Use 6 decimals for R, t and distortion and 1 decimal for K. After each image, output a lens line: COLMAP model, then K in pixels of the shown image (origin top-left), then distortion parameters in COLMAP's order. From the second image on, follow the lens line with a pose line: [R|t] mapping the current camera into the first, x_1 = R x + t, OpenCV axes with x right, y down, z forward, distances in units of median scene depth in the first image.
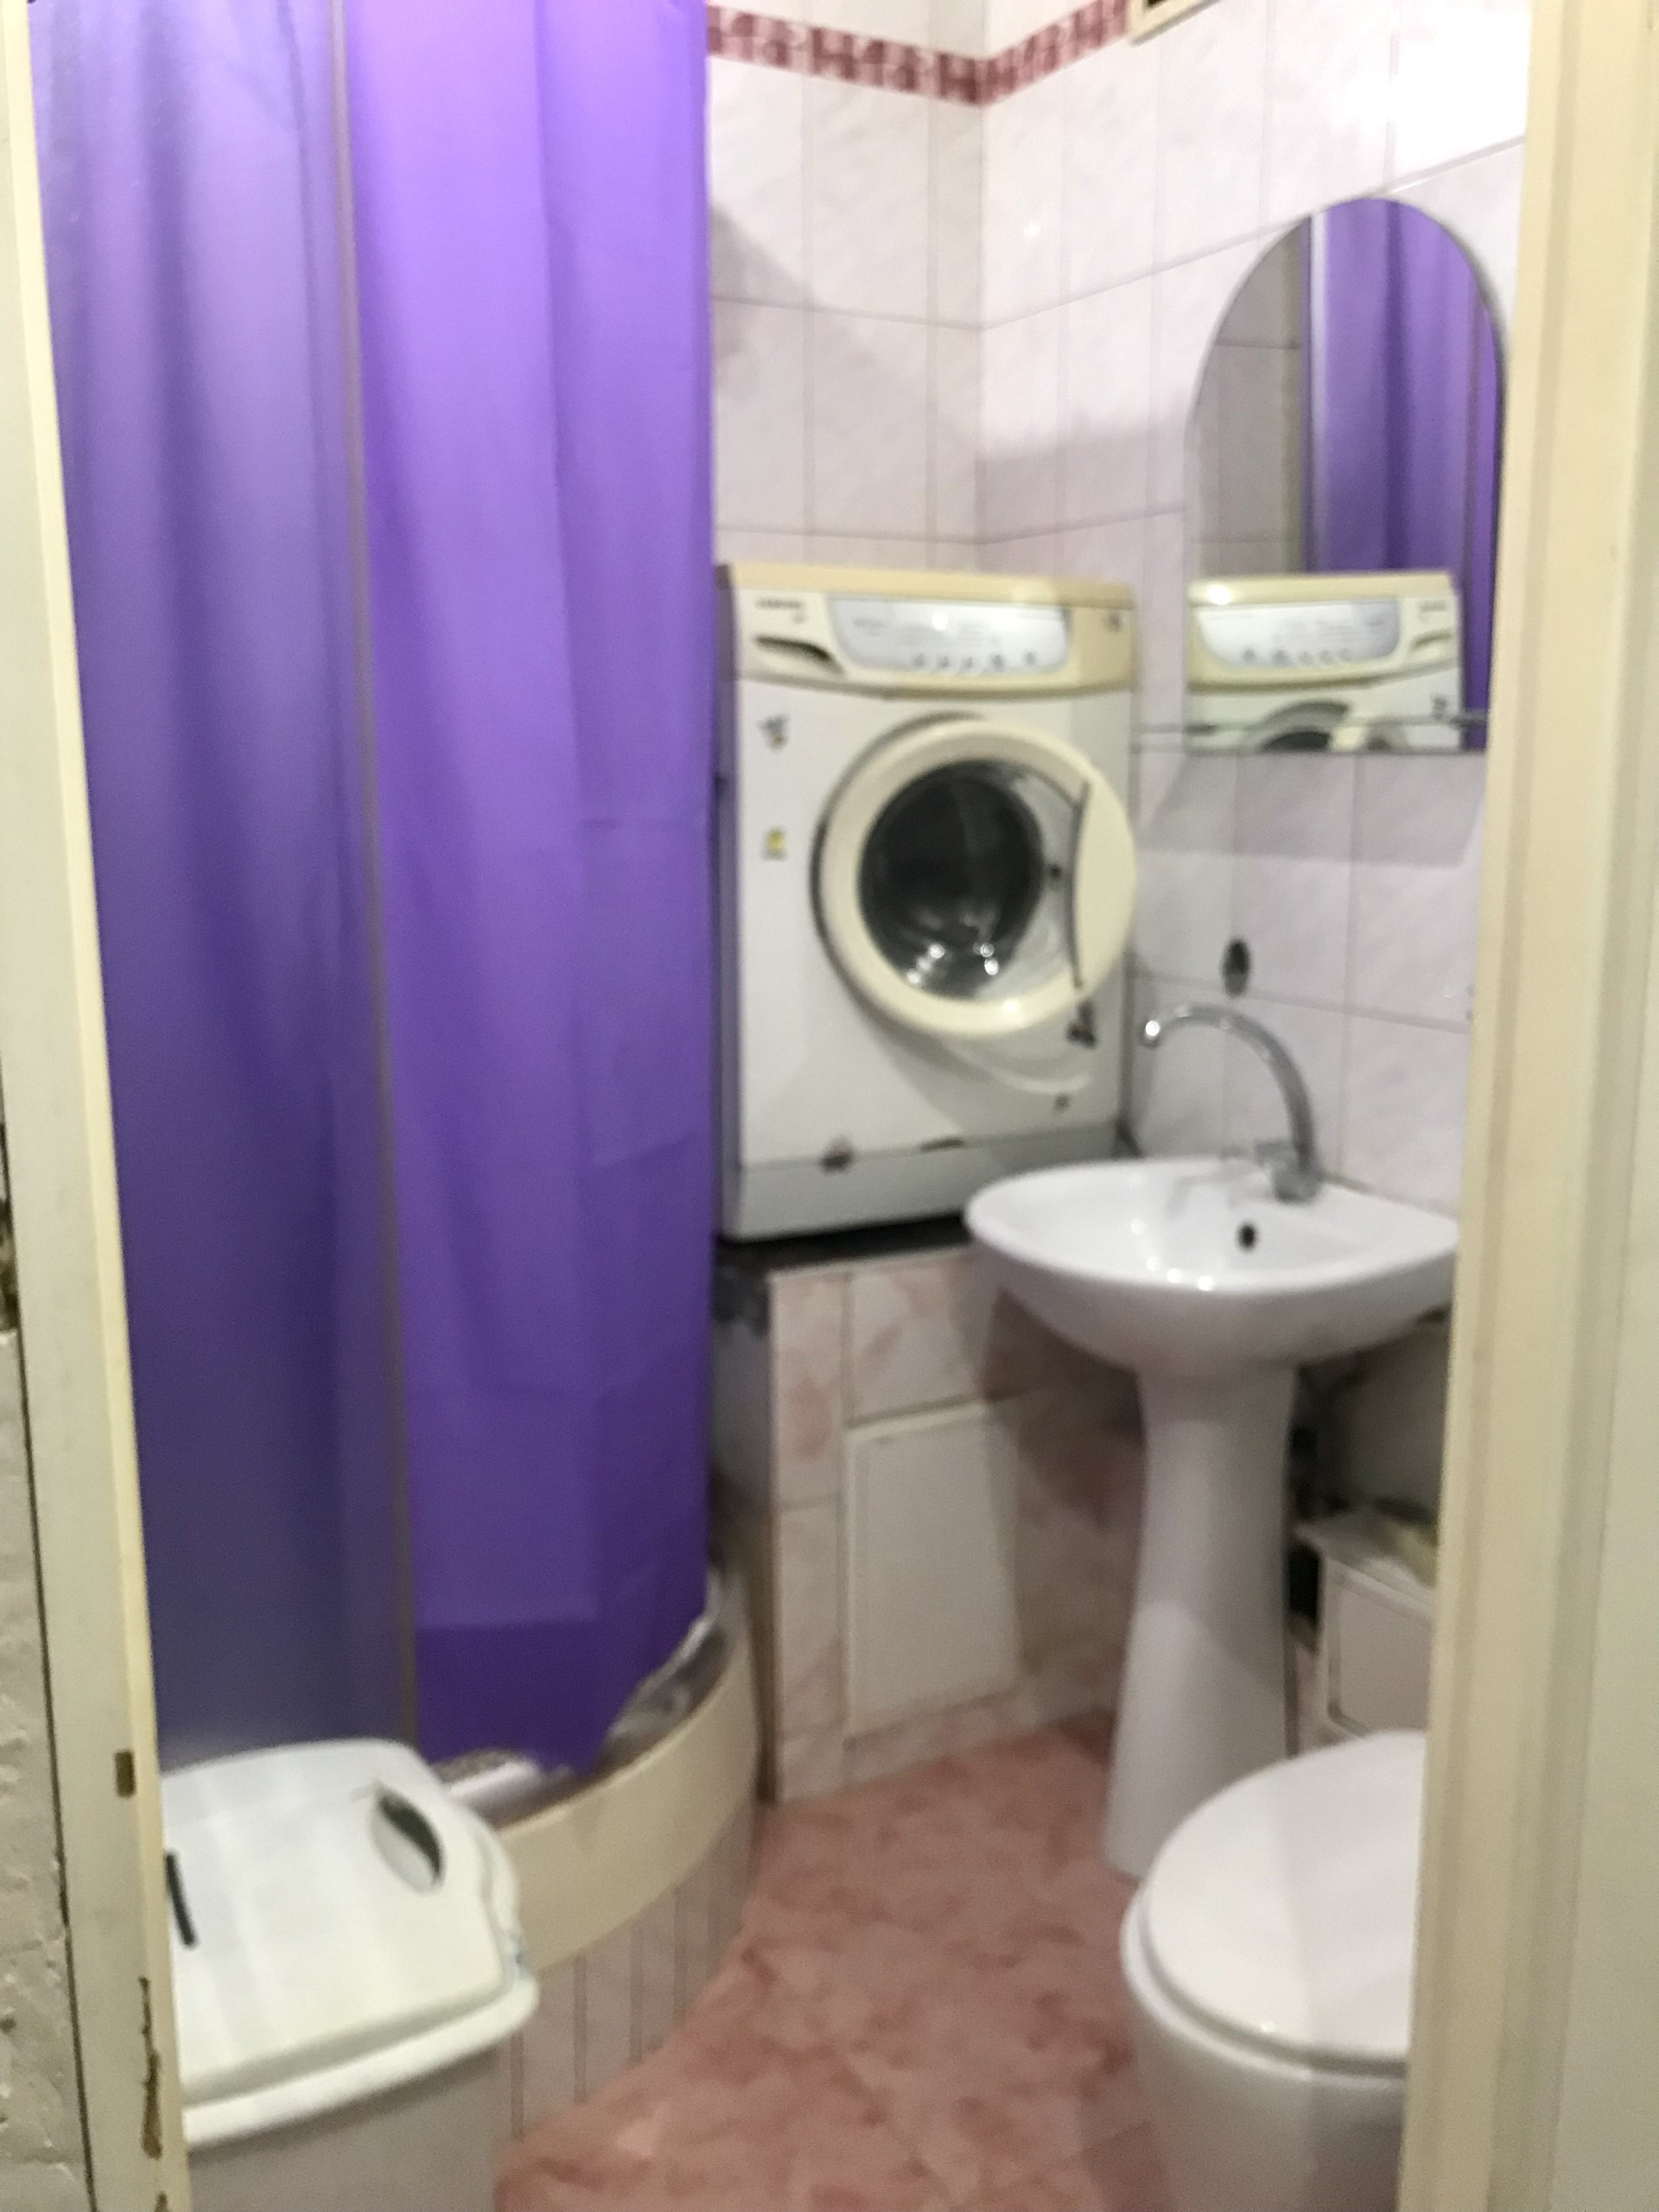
lens RADIAL K [[1813.1, 0, 829.5], [0, 1813.1, 1106.0], [0, 0, 1]] dist [0.015824, -0.001442]
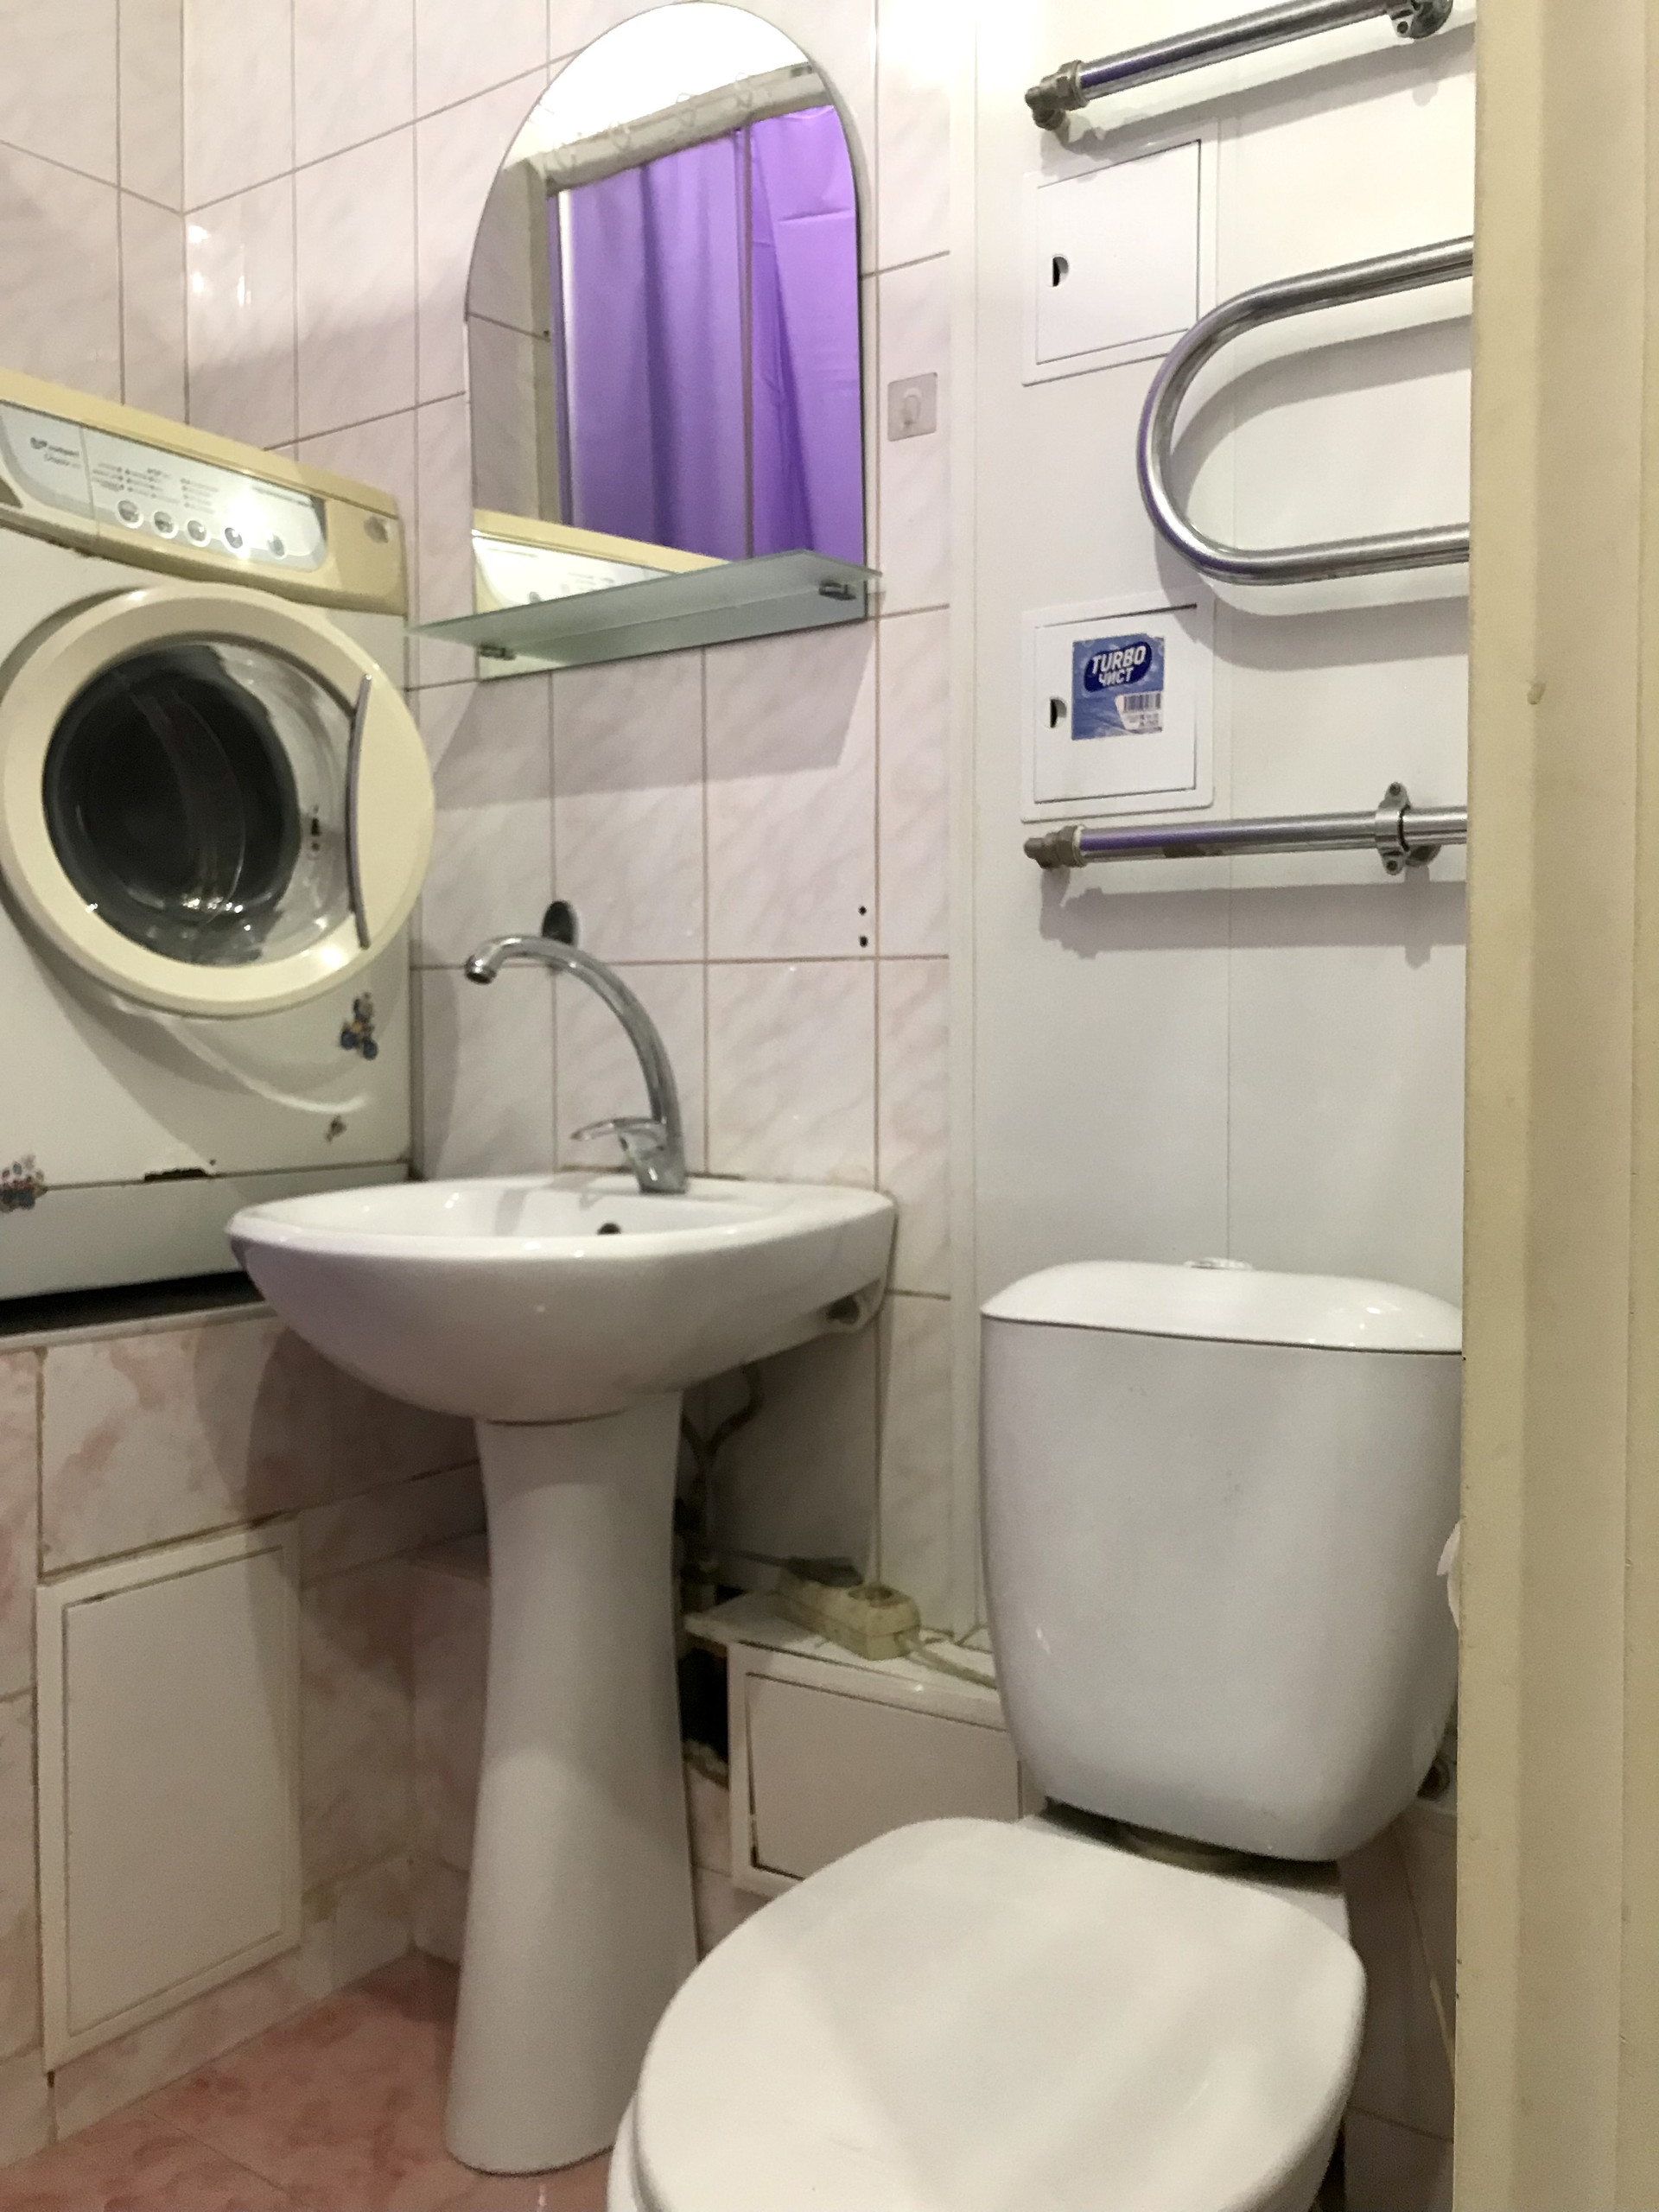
lens RADIAL K [[1813.1, 0, 829.5], [0, 1813.1, 1106.0], [0, 0, 1]] dist [0.015824, -0.001442]
pose [[0.900453, -0.012357, 0.434778, -0.018205], [0.077248, 0.988249, -0.131900, 0.112450], [-0.428039, 0.152355, 0.890826, 0.237602]]
